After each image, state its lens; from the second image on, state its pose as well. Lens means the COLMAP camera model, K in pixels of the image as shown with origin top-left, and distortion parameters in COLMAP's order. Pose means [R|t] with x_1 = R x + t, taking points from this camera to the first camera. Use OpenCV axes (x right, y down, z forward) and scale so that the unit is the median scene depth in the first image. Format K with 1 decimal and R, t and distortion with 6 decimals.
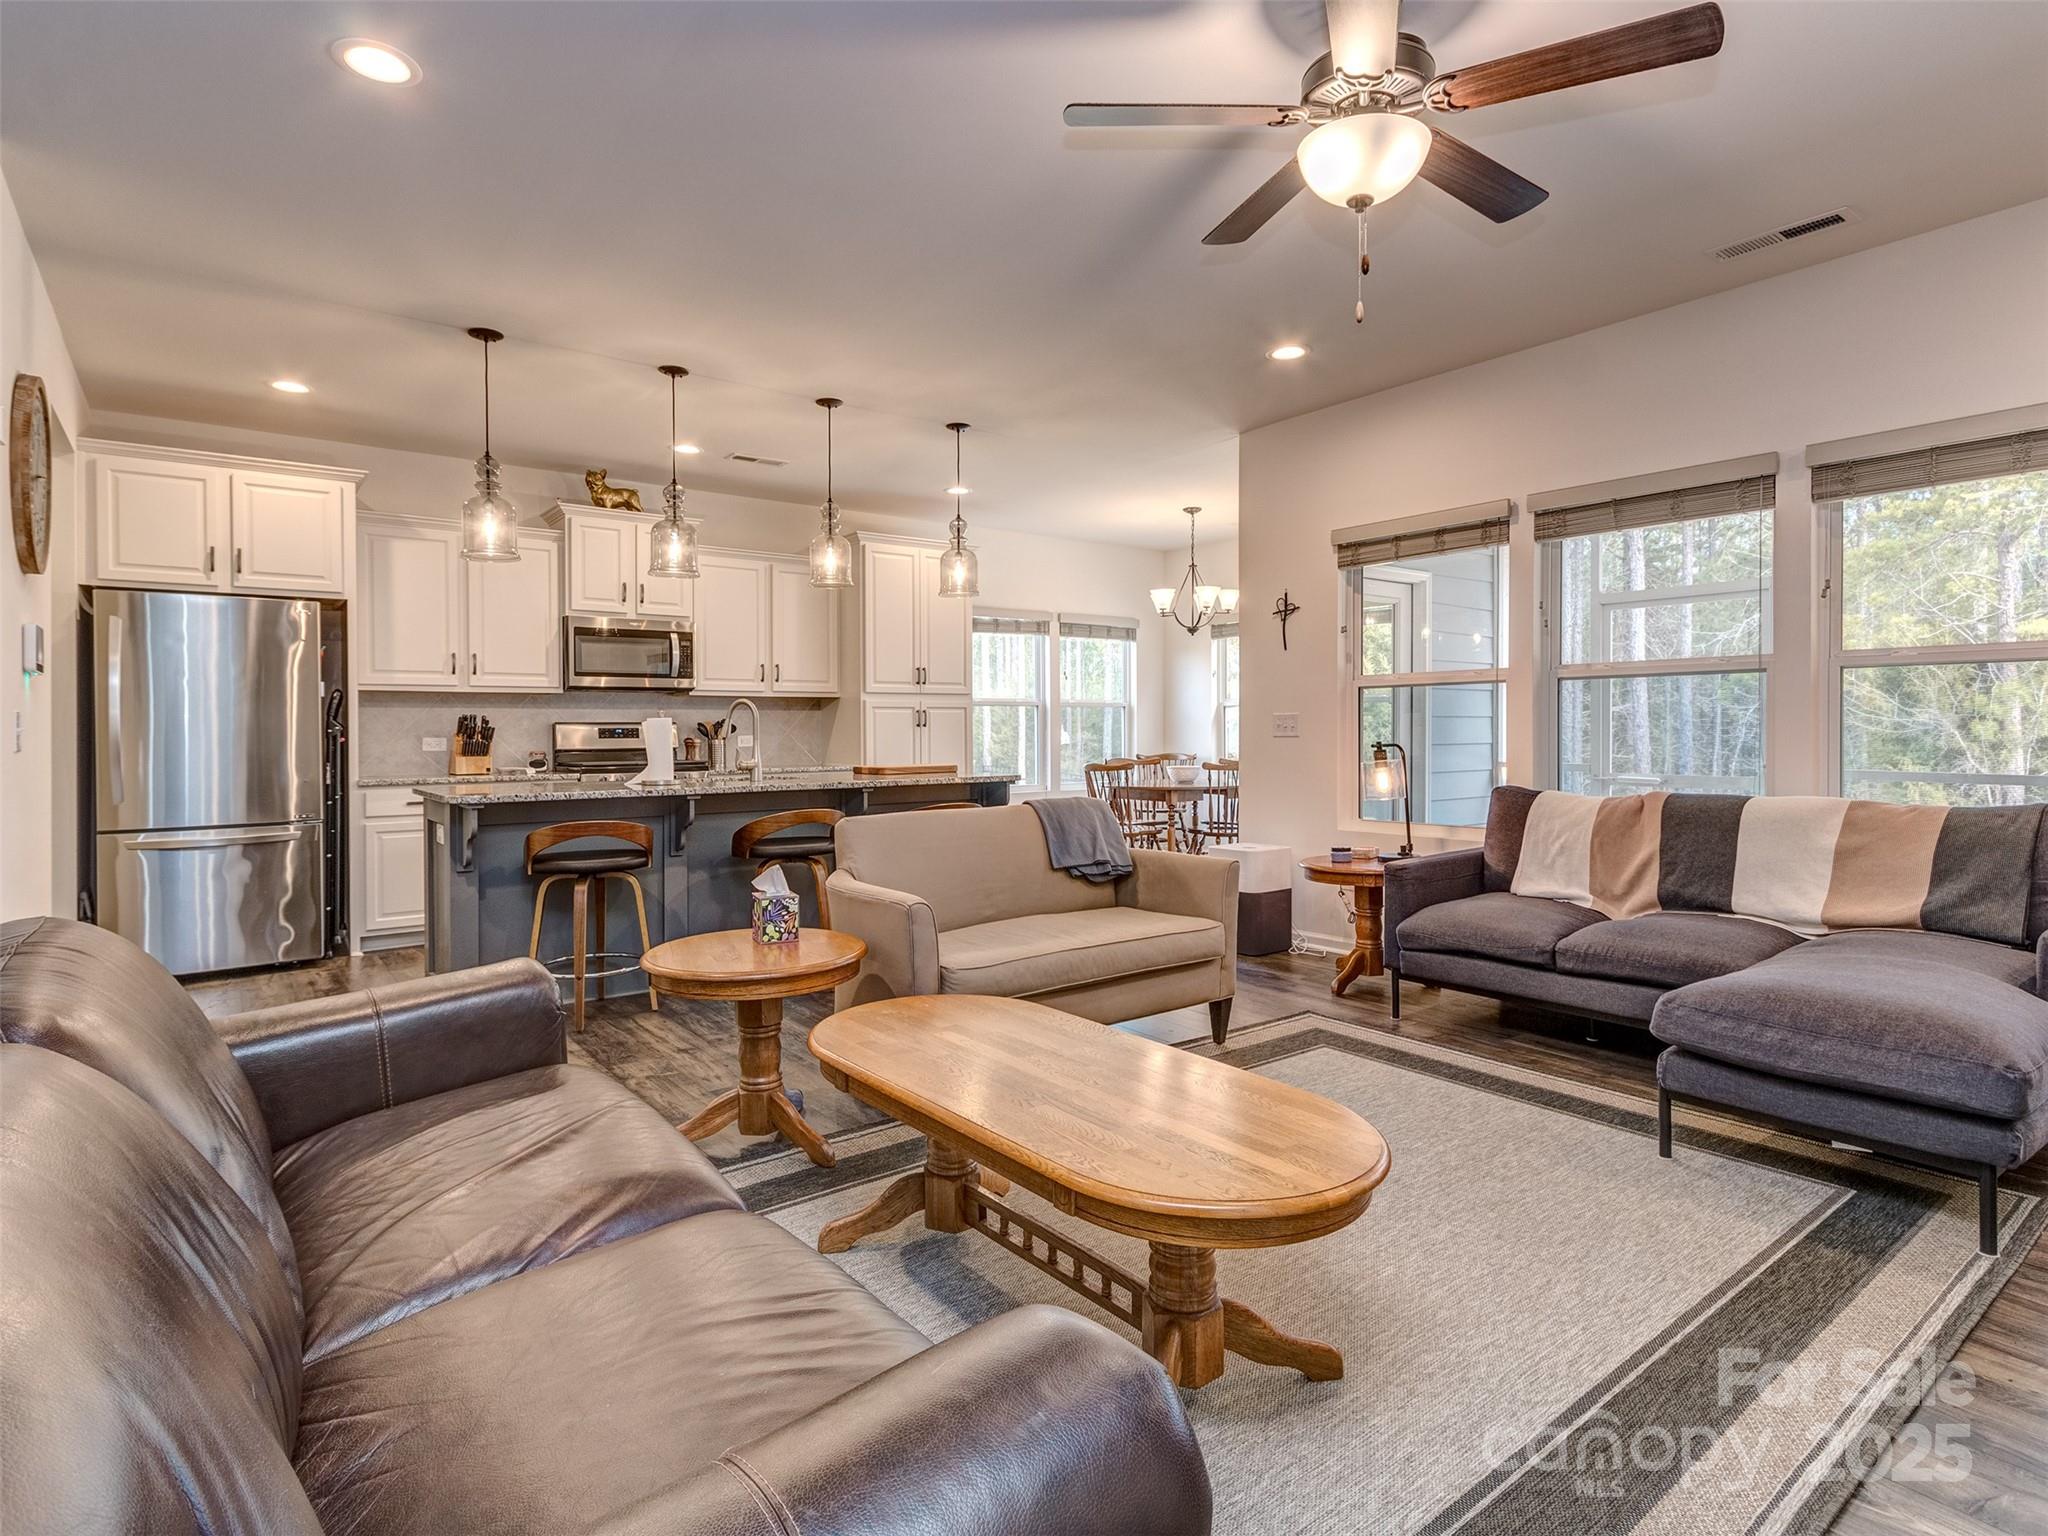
lens RADIAL K [[1078.8, 0, 1017.7], [0, 1078.8, 743.0], [0, 0, 1]] dist [0.005442, -0.000251]
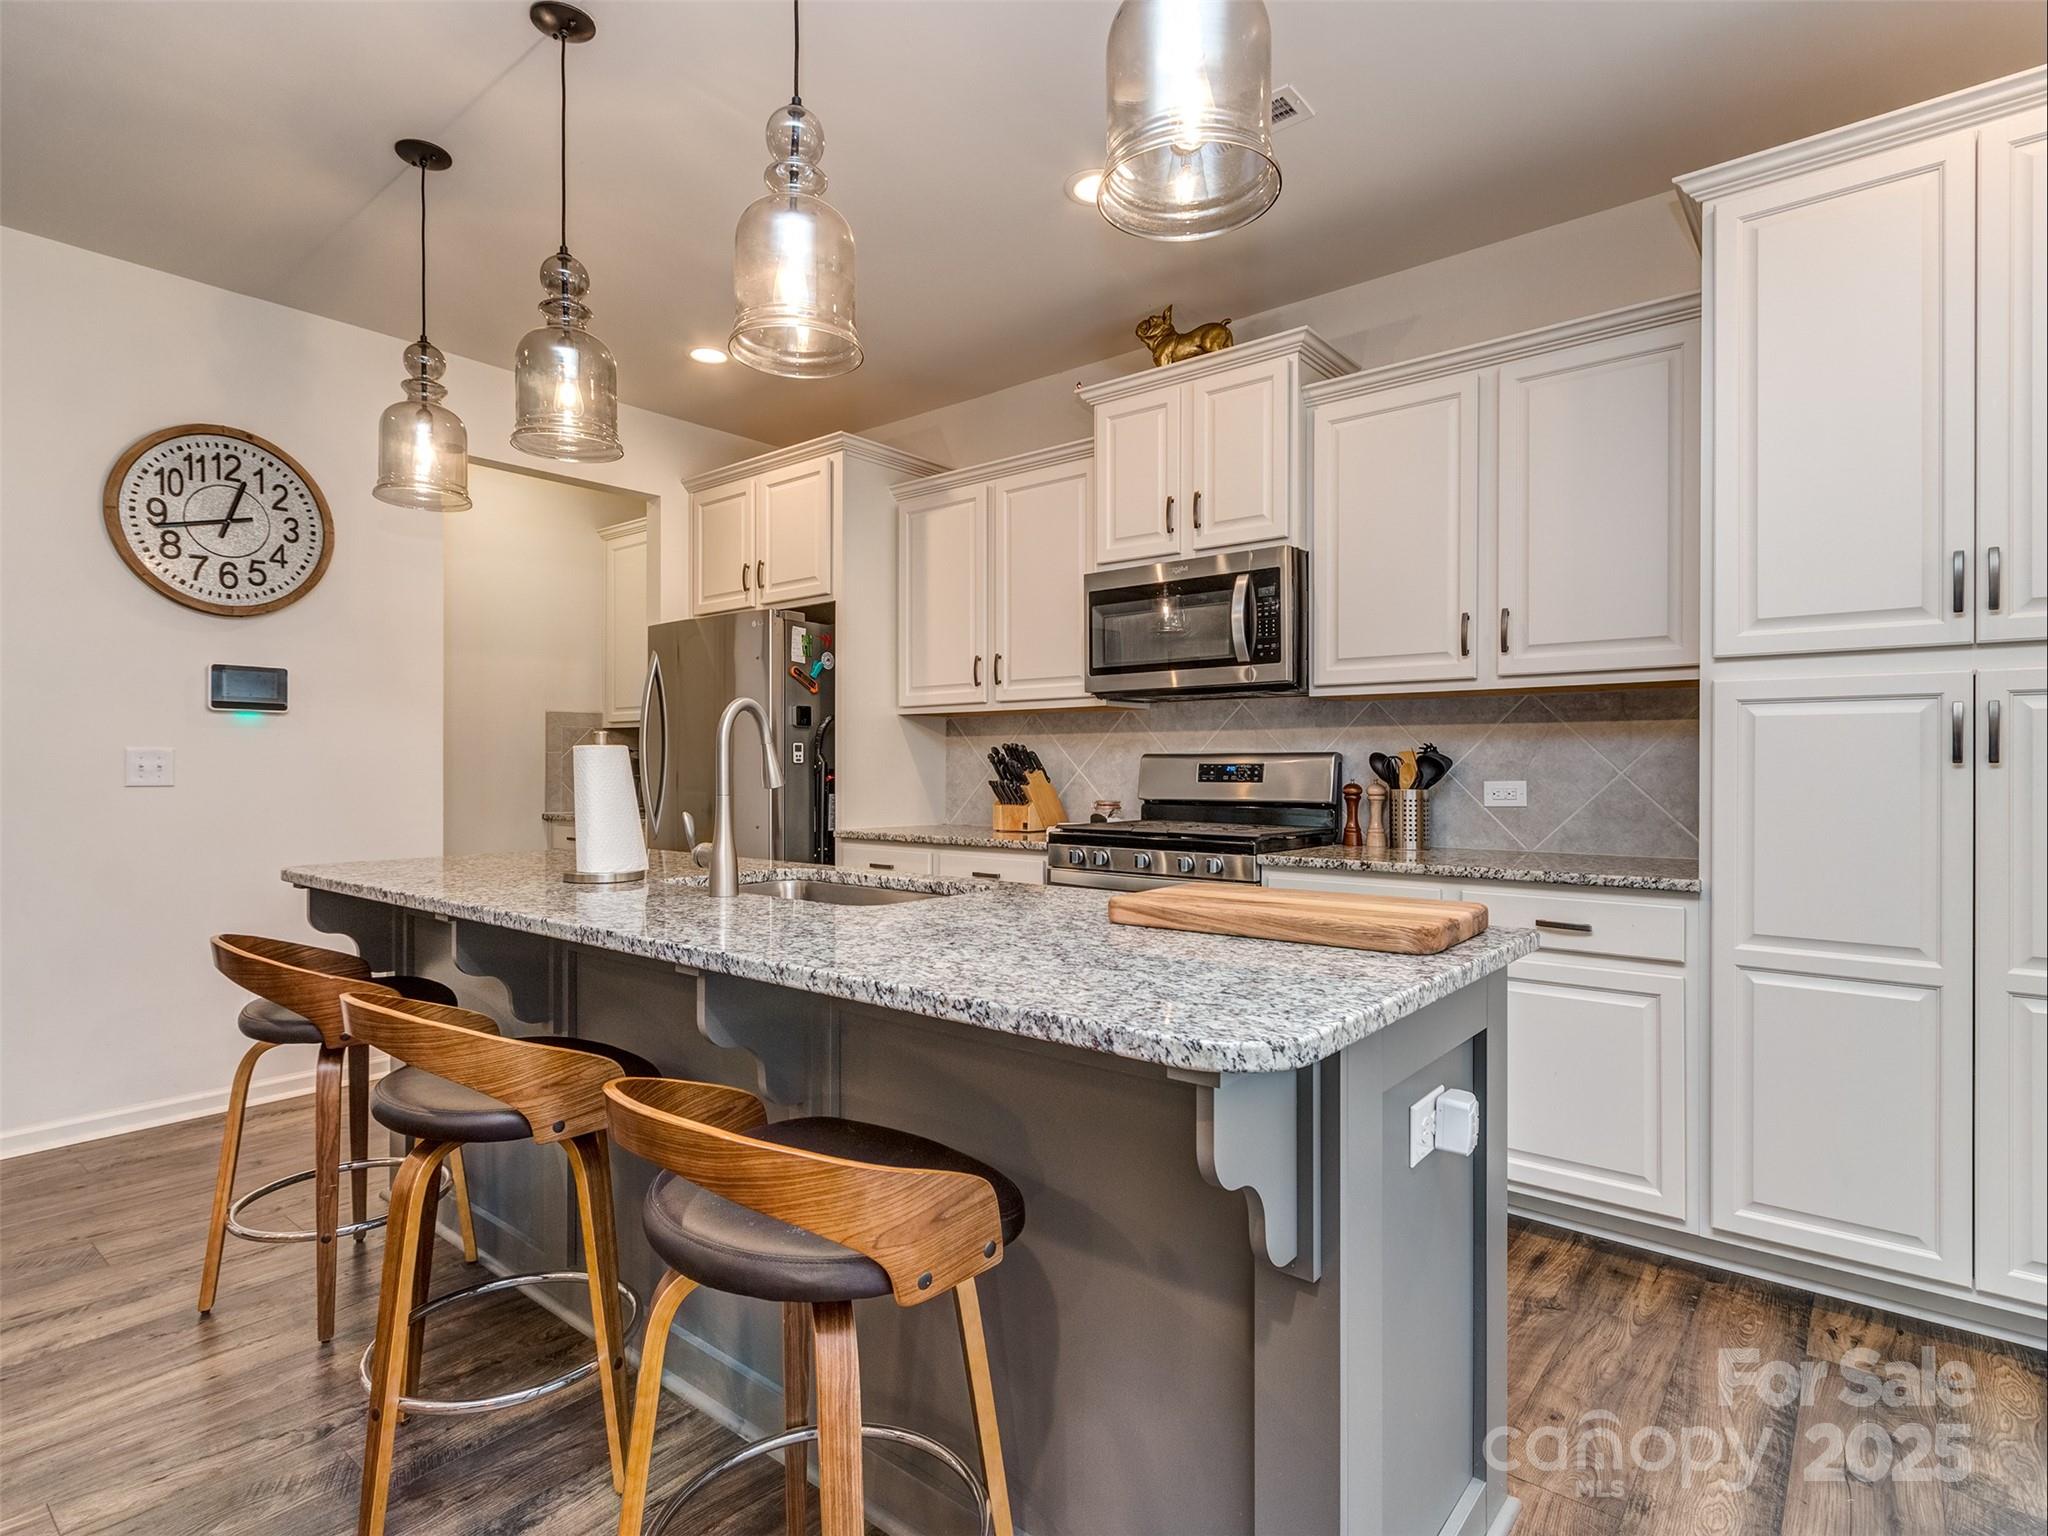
lens RADIAL K [[1056.3, 0, 1025.5], [0, 1056.3, 761.8], [0, 0, 1]] dist [0.002830, -0.001502]
pose [[0.241742, 0.002868, -0.970336, 0.137442], [-0.013793, 0.999905, -0.000481, -0.014088], [0.970243, 0.013500, 0.241758, 0.815178]]
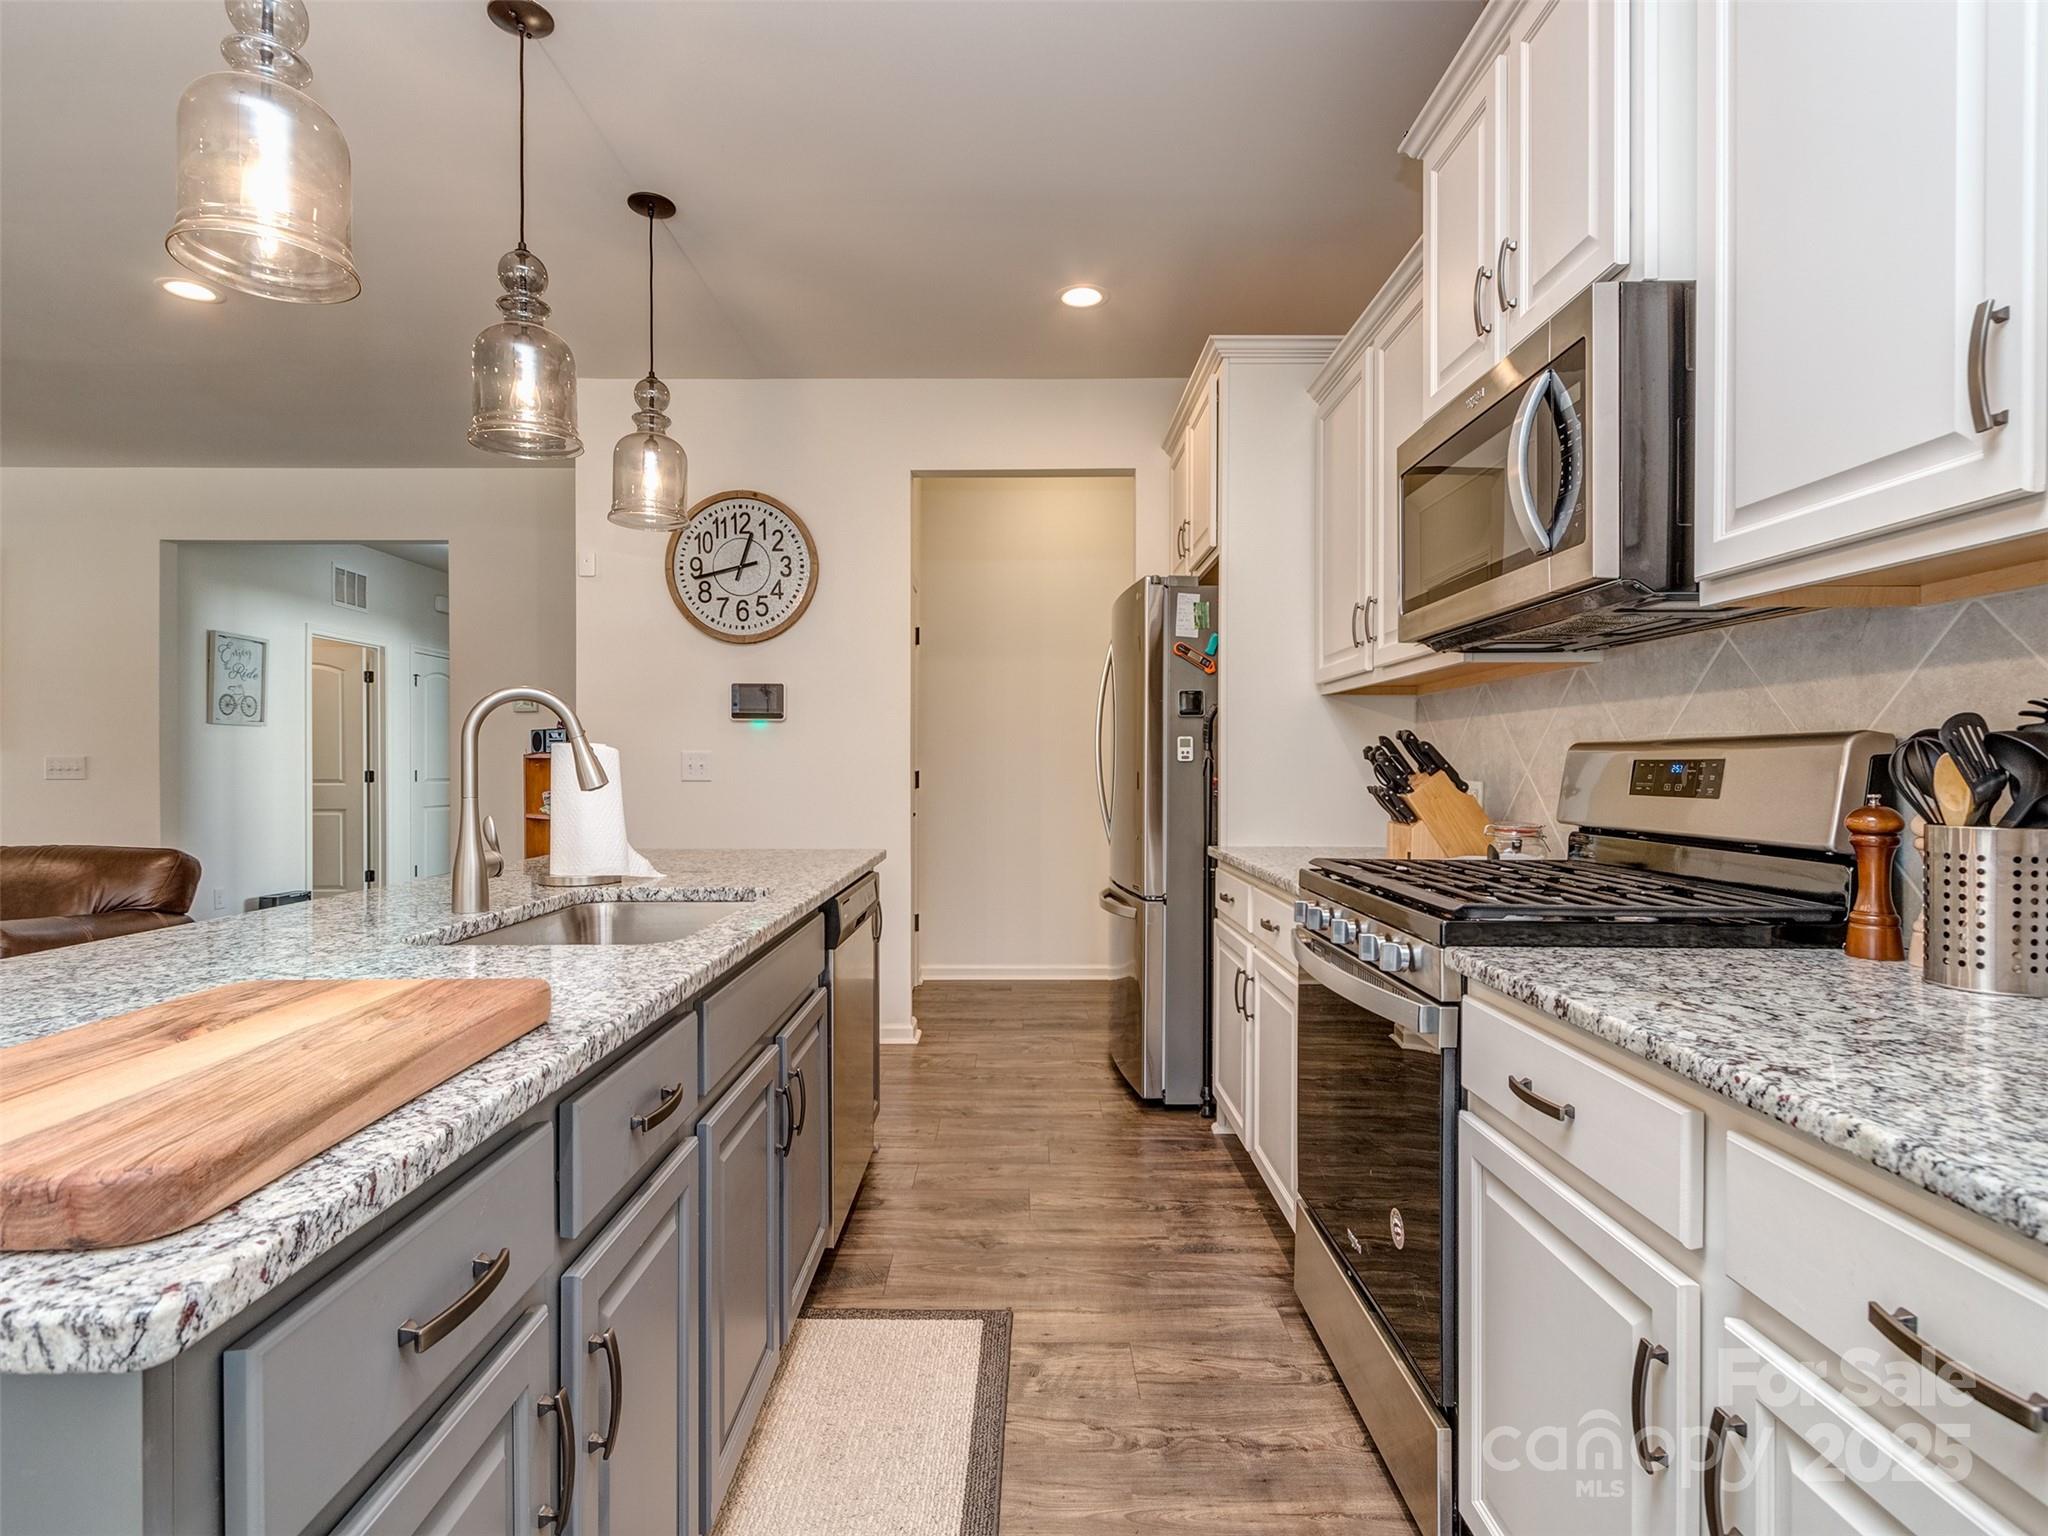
lens RADIAL K [[1056.3, 0, 1025.5], [0, 1056.3, 761.8], [0, 0, 1]] dist [0.002830, -0.001502]
pose [[-0.594002, 0.004840, -0.804449, -0.056935], [-0.004925, 0.999941, 0.009653, -0.016074], [0.804448, 0.009695, -0.593944, 1.090744]]
